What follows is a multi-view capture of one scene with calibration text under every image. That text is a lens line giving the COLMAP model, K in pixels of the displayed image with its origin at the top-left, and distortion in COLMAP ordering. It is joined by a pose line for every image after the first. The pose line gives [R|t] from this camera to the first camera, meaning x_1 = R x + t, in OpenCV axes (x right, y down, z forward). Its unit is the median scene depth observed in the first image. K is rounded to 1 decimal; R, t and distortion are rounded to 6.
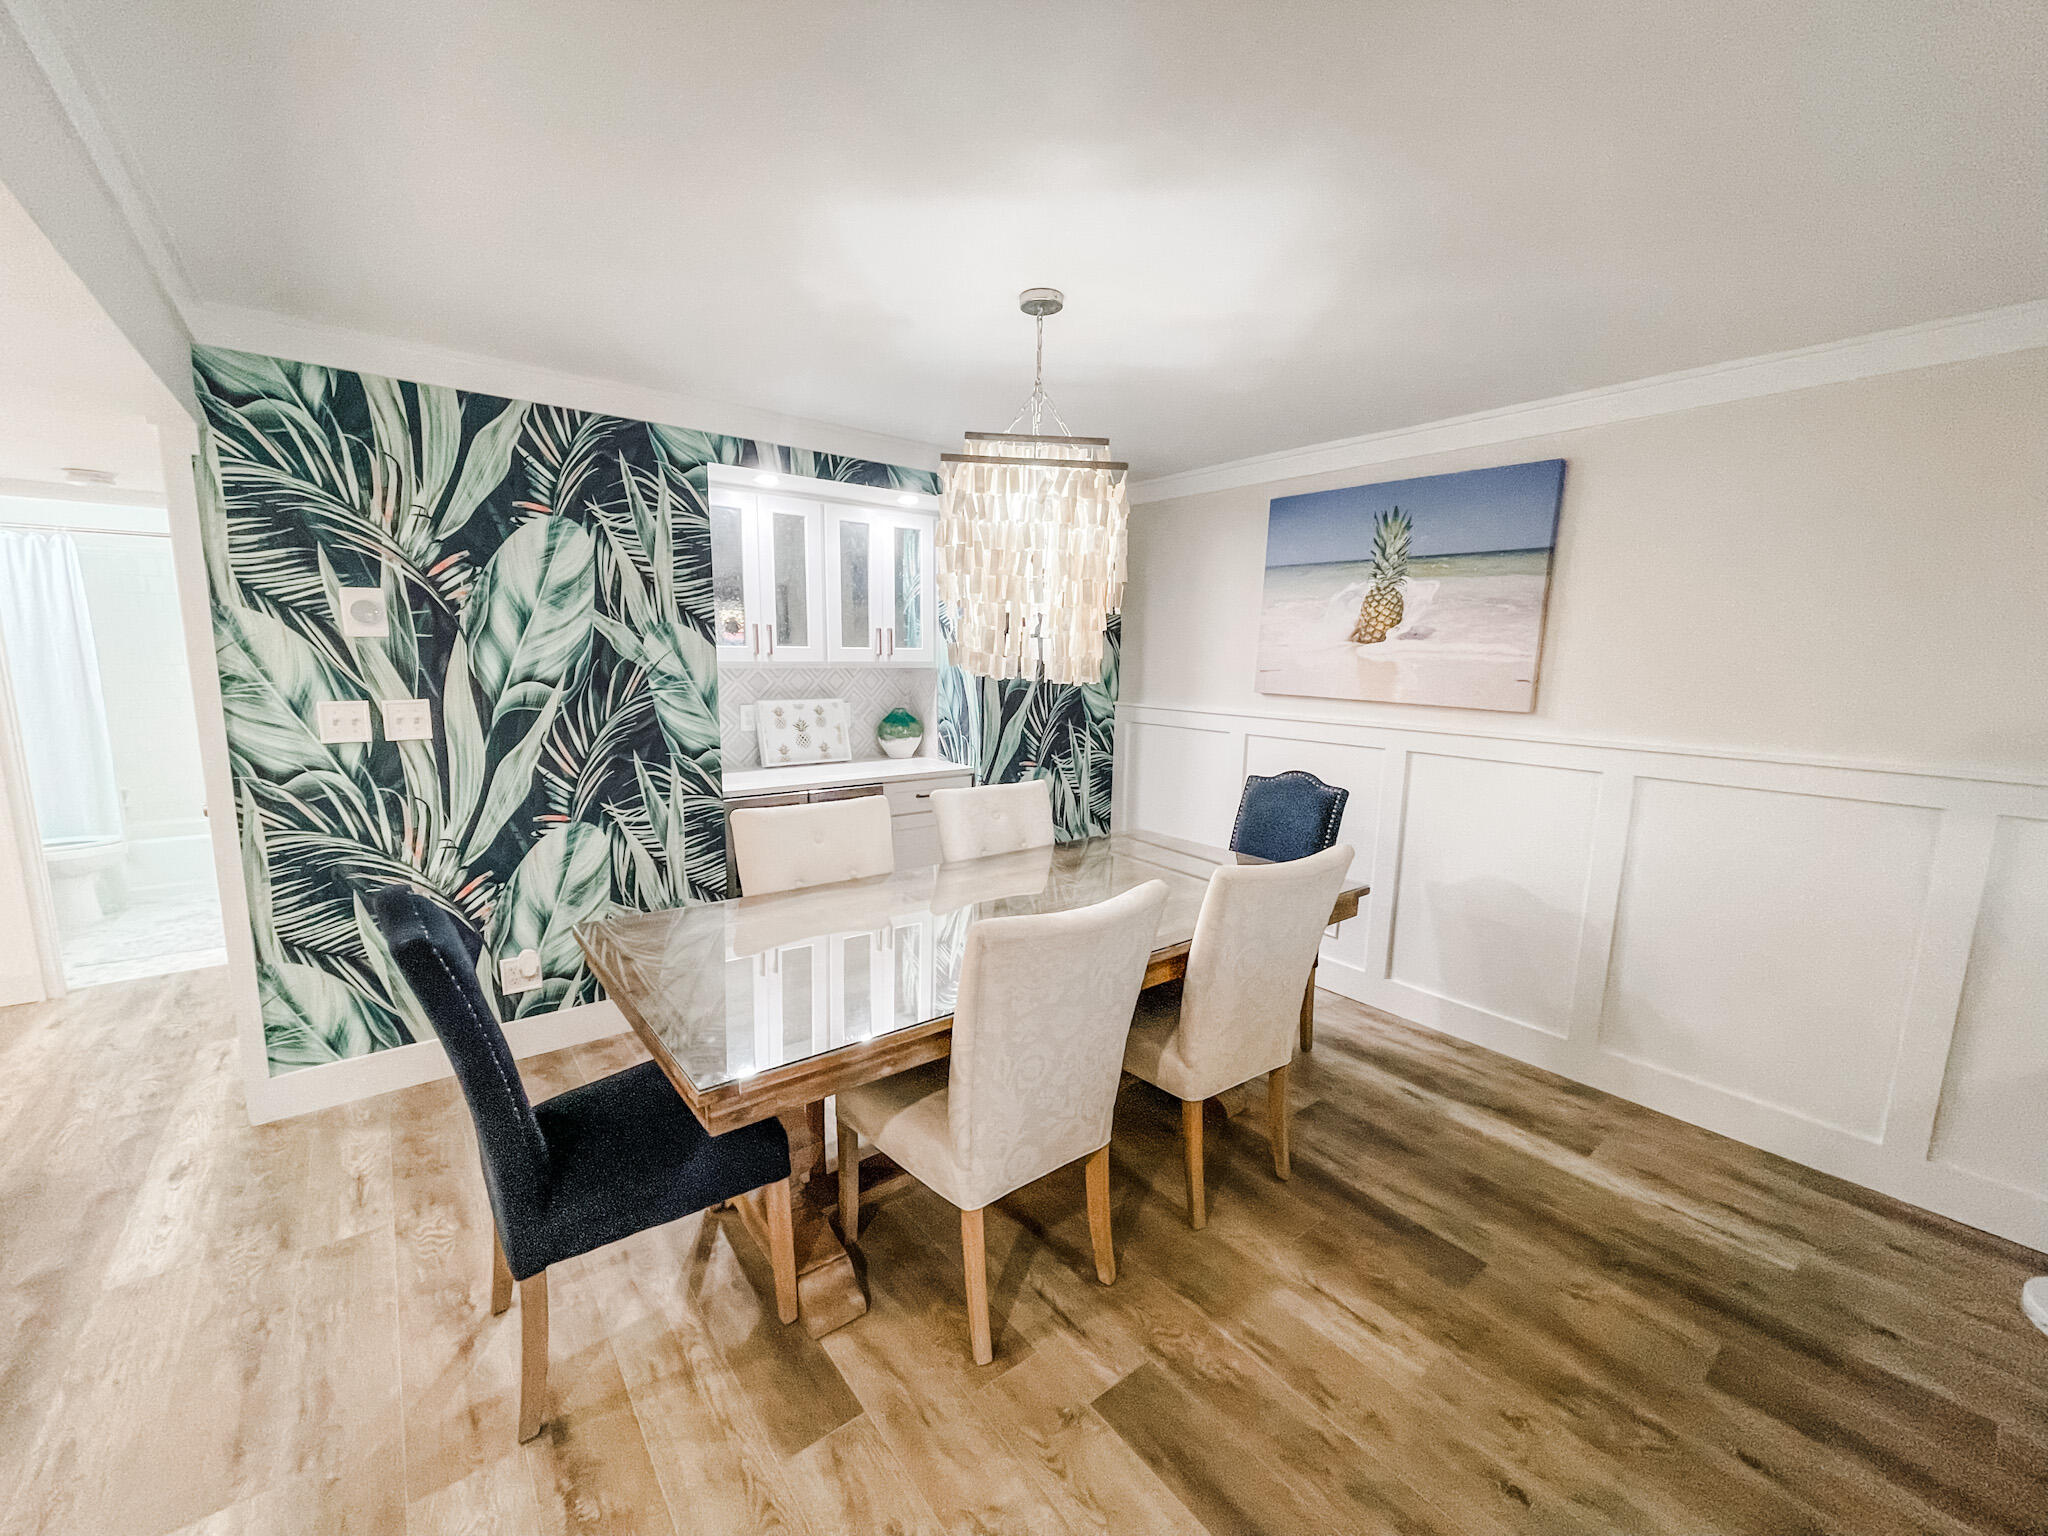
lens RADIAL K [[833.8, 0, 1023.3], [0, 833.8, 782.0], [0, 0, 1]] dist [0.000440, -0.000238]
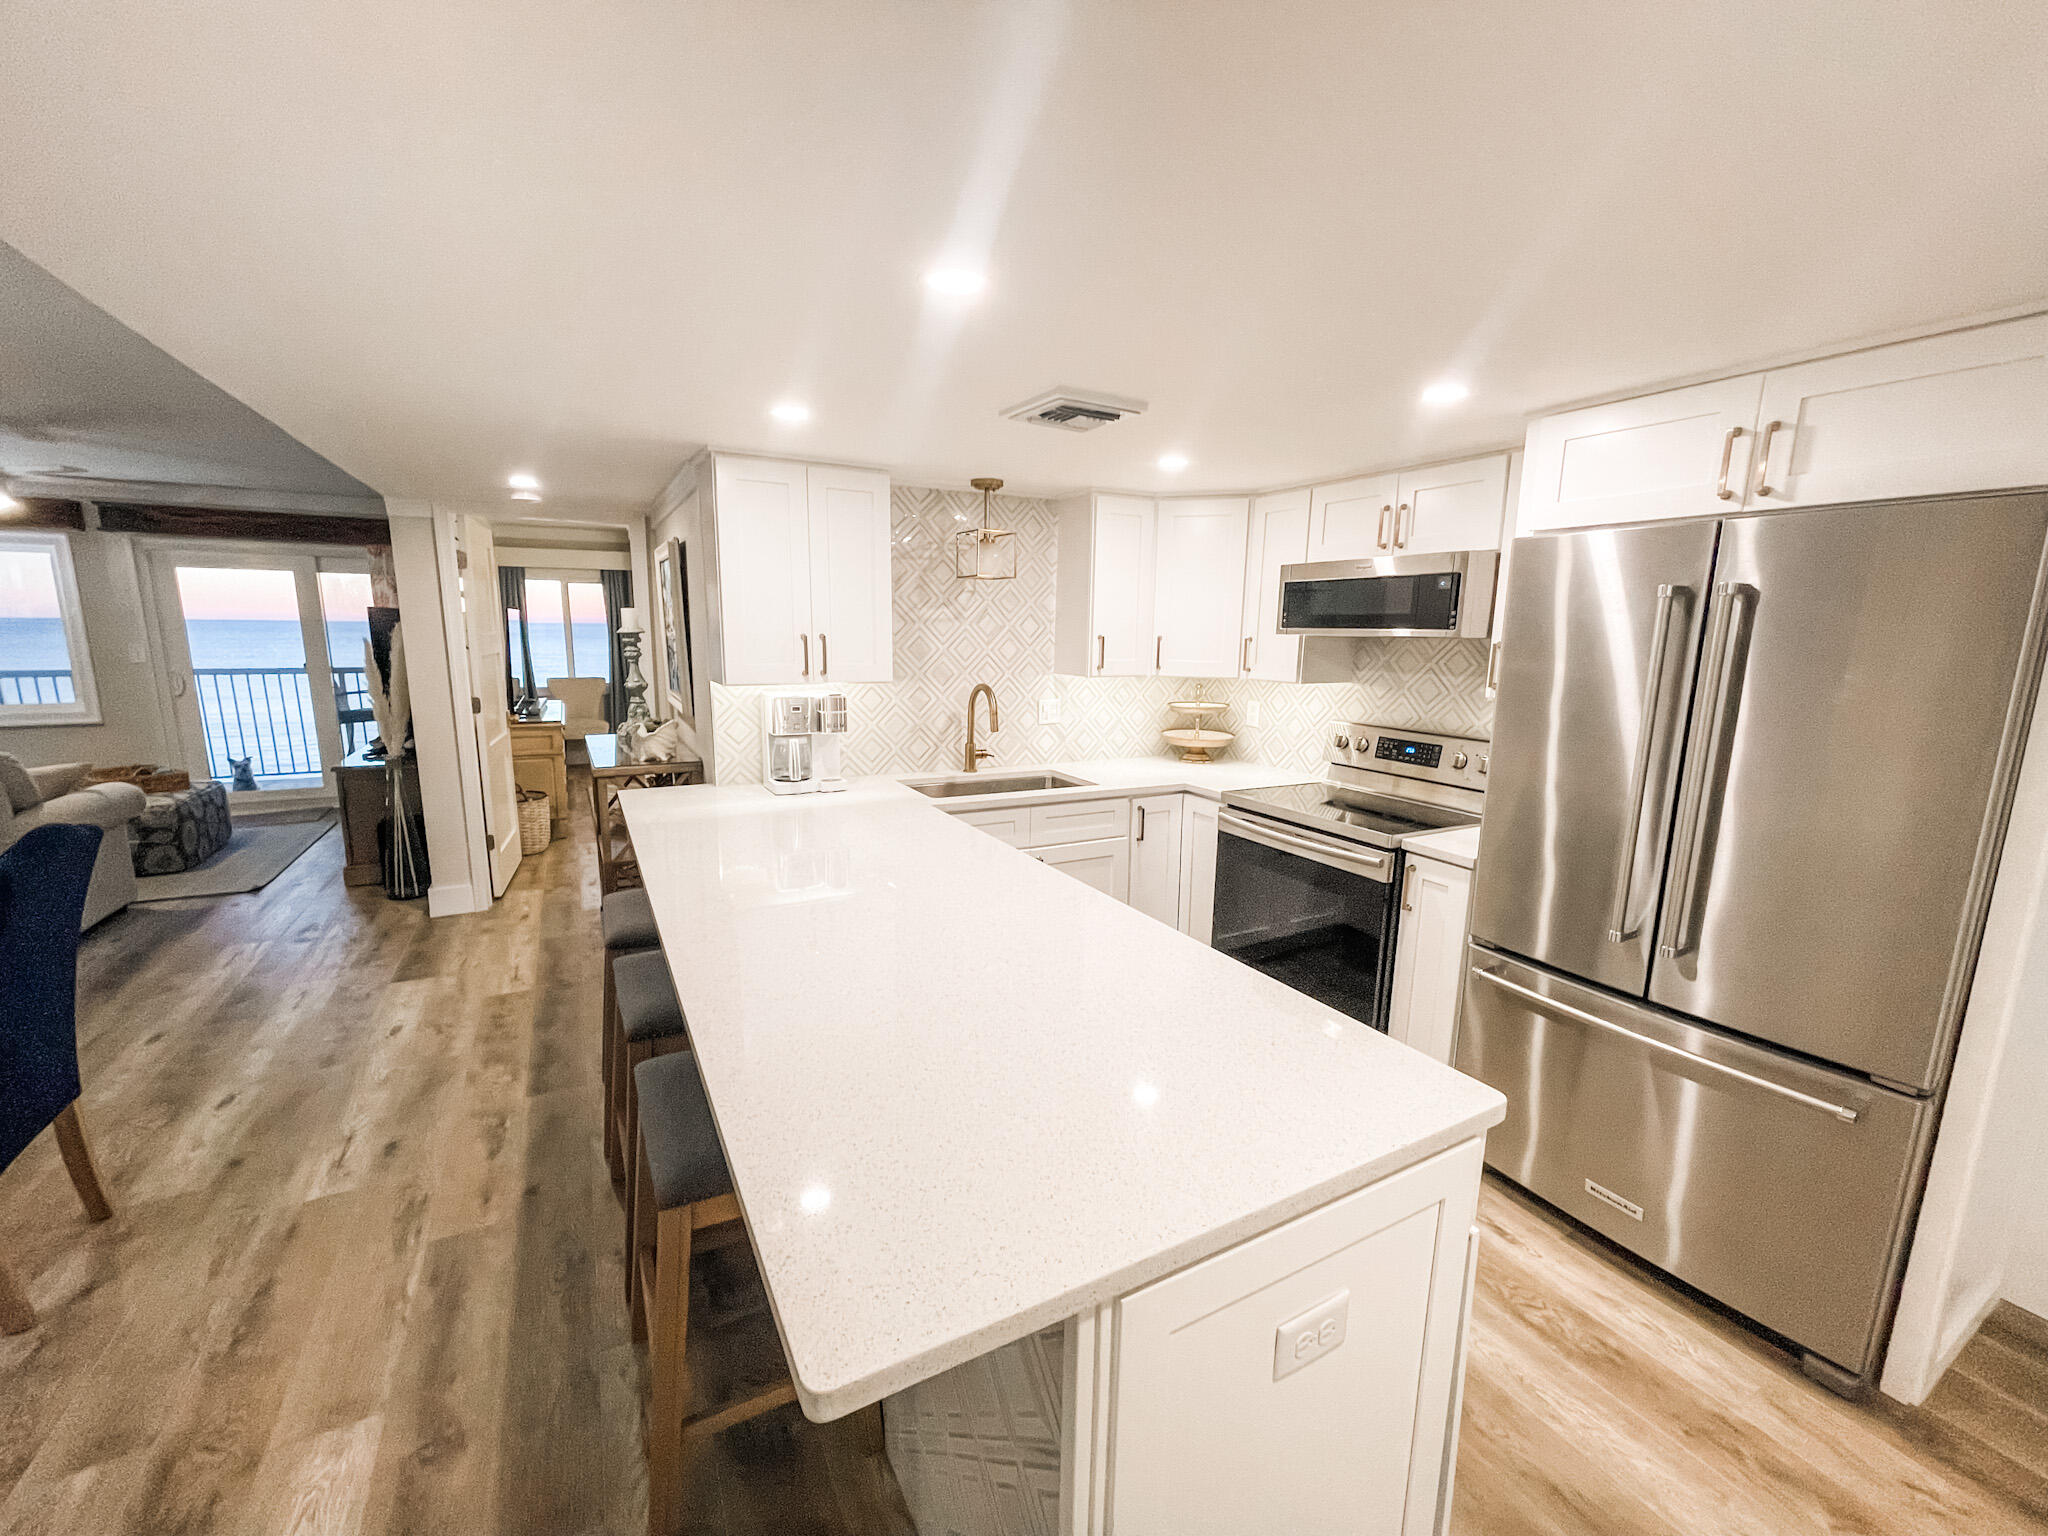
lens RADIAL K [[823.3, 0, 1020.3], [0, 823.3, 776.6], [0, 0, 1]] dist [0.001026, -0.000701]
pose [[-0.985243, -0.063906, 0.158785, -1.176335], [-0.006811, 0.941587, 0.336701, -0.175898], [-0.171027, 0.330651, -0.928127, 0.929593]]
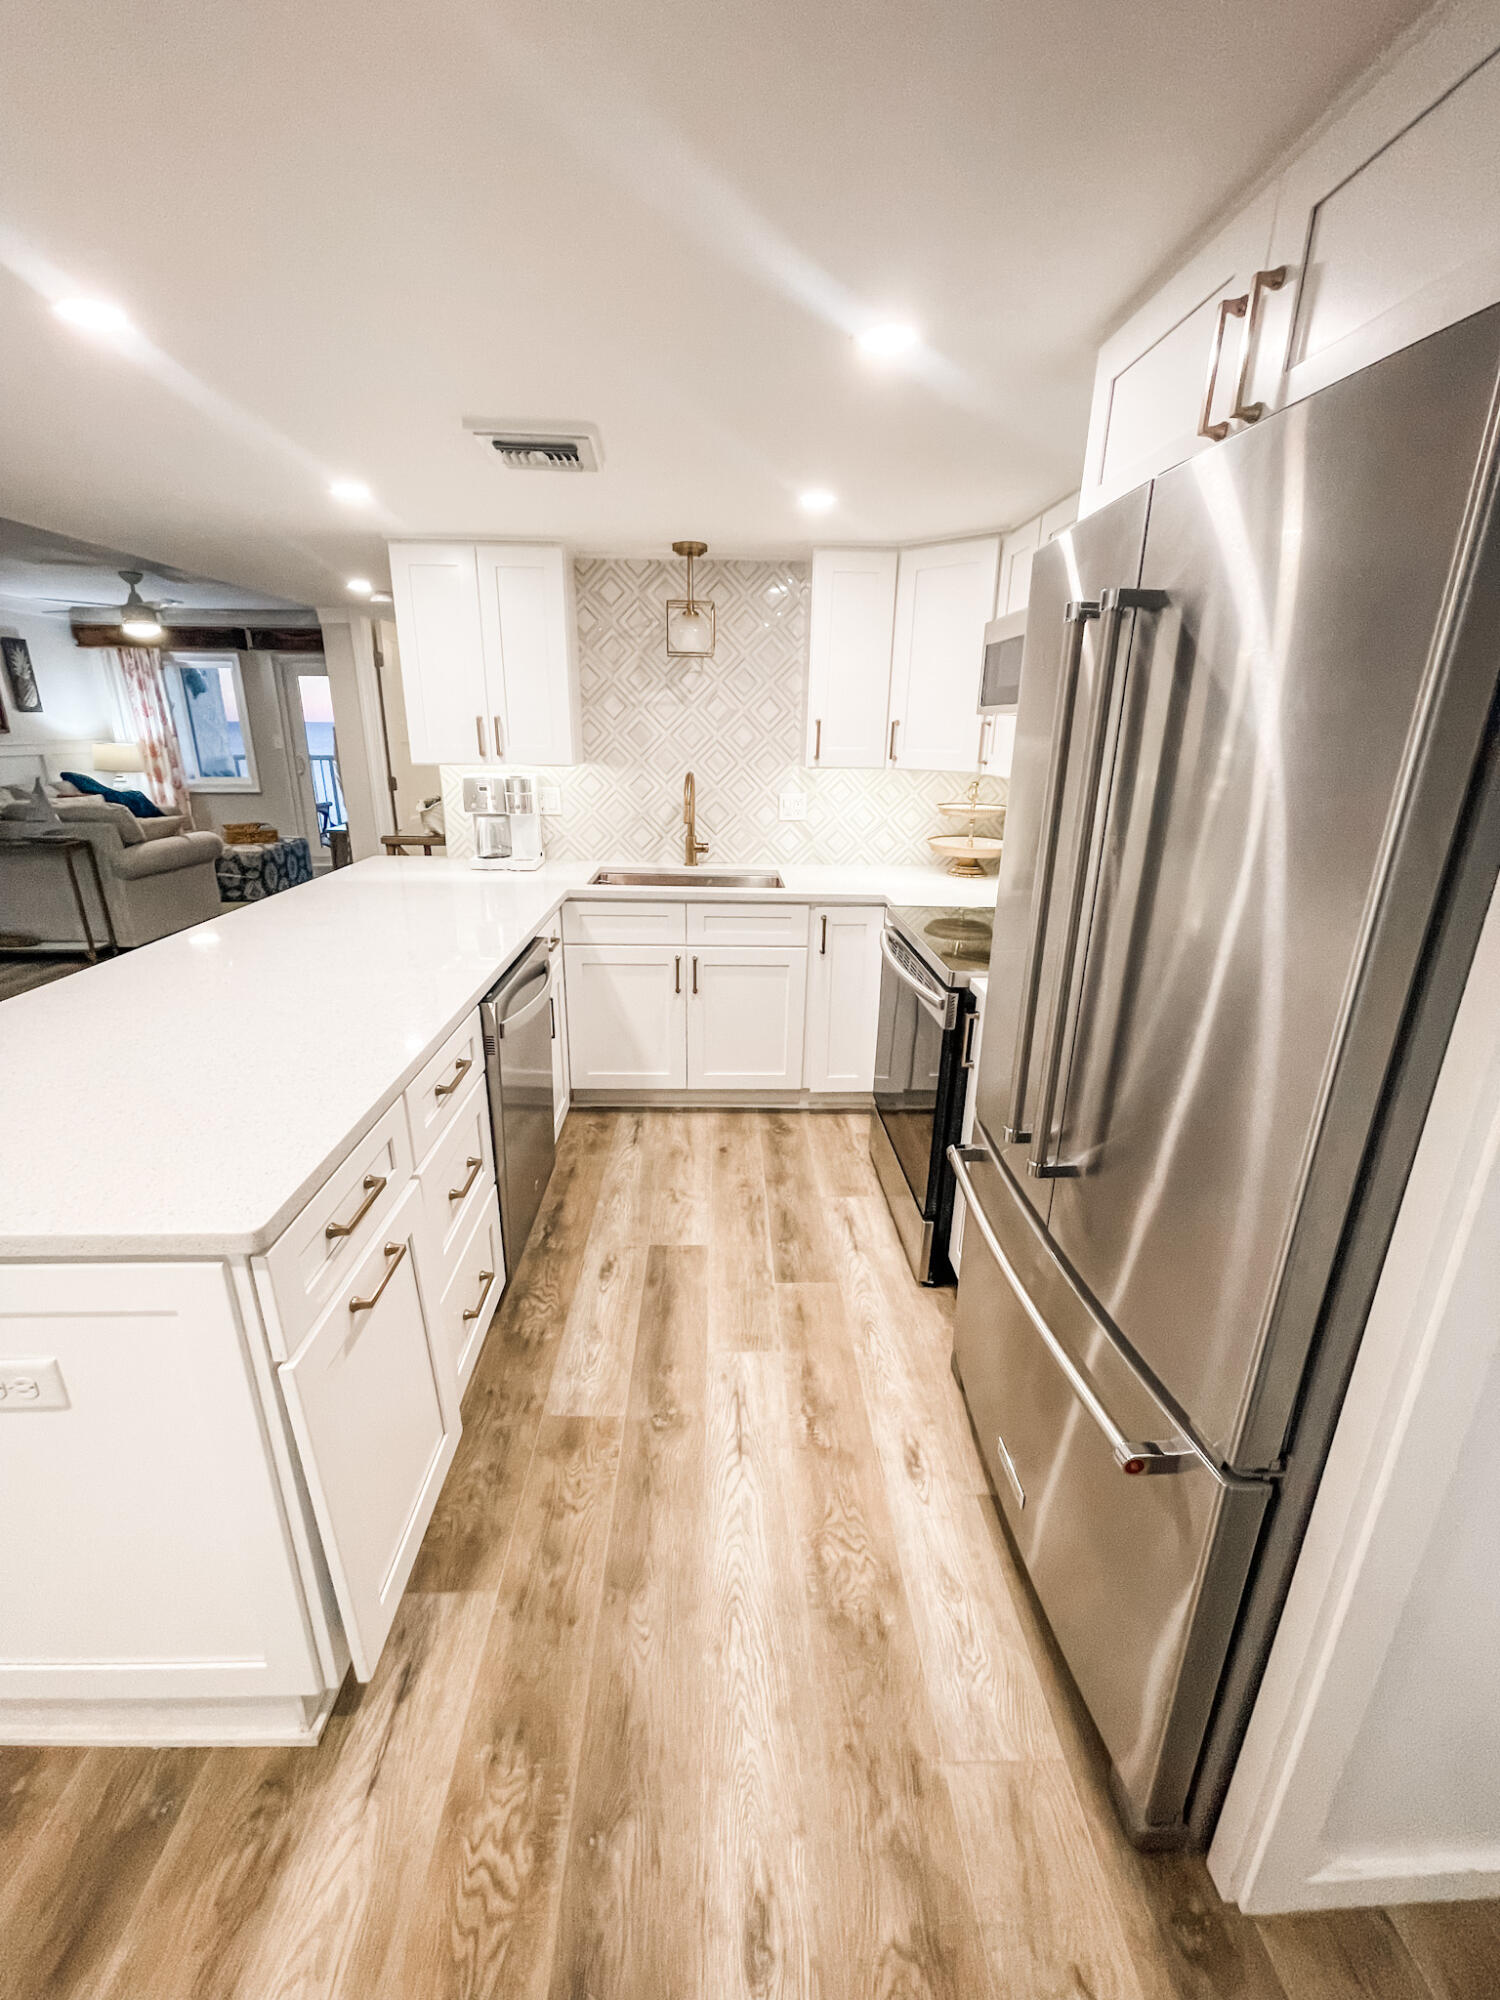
lens RADIAL K [[804.0, 0, 745.4], [0, 804.0, 990.7], [0, 0, 1]] dist [0.001026, -0.000701]
pose [[-0.805819, -0.214978, 0.551762, -1.656160], [0.066270, 0.893181, 0.444787, -0.123011], [-0.588443, 0.394982, -0.705496, 0.660899]]
